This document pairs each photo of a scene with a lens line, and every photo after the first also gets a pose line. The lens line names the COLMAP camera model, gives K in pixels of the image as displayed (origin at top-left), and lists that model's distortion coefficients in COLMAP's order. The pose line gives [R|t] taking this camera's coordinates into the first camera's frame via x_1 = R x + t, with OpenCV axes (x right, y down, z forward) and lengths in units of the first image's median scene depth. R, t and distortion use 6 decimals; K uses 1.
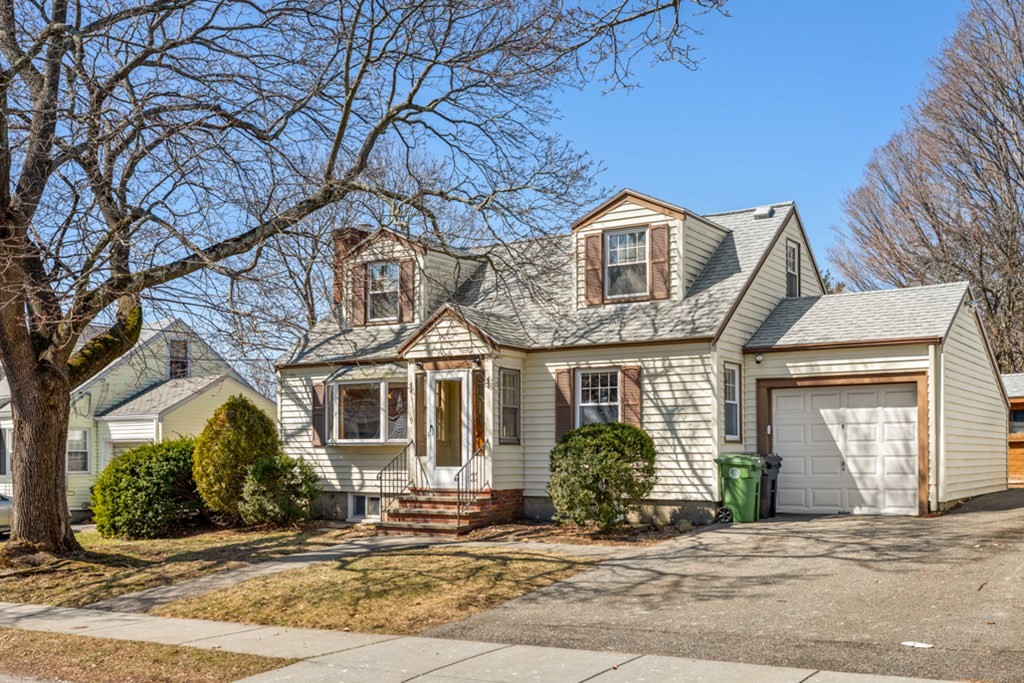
lens RADIAL K [[1073.5, 0, 512.0], [0, 1073.5, 341.5], [0, 0, 1]] dist [-0.001031, 0.007866]
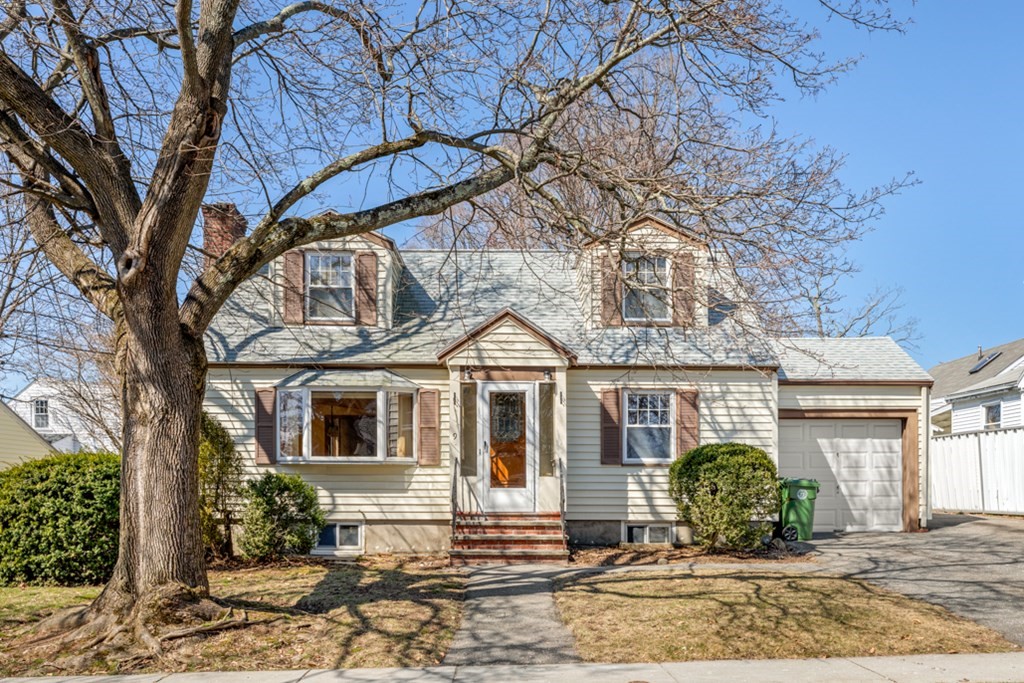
lens RADIAL K [[1020.5, 0, 513.4], [0, 1020.5, 418.2], [0, 0, 1]] dist [-0.001403, -0.002540]
pose [[0.819701, 0.048430, 0.570740, -0.550611], [-0.063808, 0.997938, 0.006961, 0.051996], [-0.569226, -0.042123, 0.821101, 0.294344]]
